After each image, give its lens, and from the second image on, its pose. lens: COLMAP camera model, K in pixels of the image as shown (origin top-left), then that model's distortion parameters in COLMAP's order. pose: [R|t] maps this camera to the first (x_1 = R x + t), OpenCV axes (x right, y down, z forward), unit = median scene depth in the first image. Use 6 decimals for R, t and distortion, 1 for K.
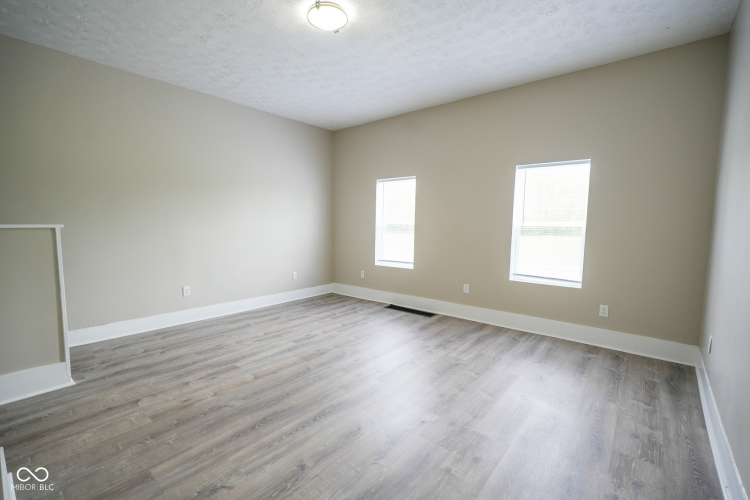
lens RADIAL K [[336.9, 0, 374.2], [0, 336.9, 250.3], [0, 0, 1]] dist [-0.001574, -0.000927]
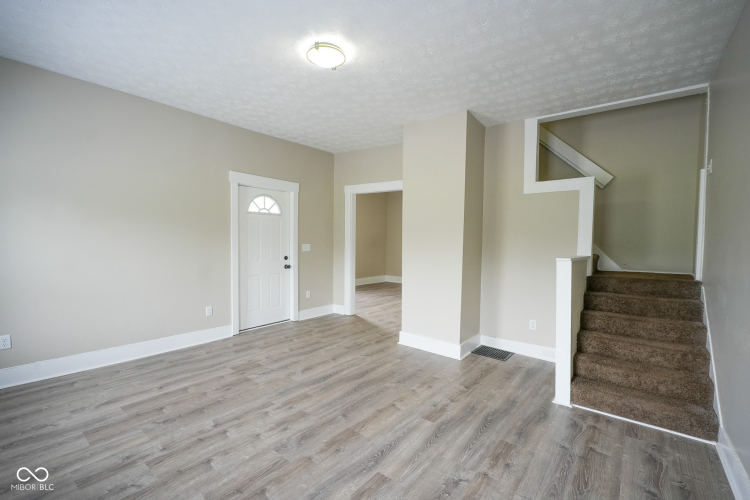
lens RADIAL K [[336.9, 0, 375.6], [0, 336.9, 250.7], [0, 0, 1]] dist [-0.001574, -0.000927]
pose [[-0.999267, -0.026288, -0.027844, -0.232520], [-0.029351, 0.992813, 0.116022, -0.180354], [0.024594, 0.116754, -0.992856, 1.765917]]
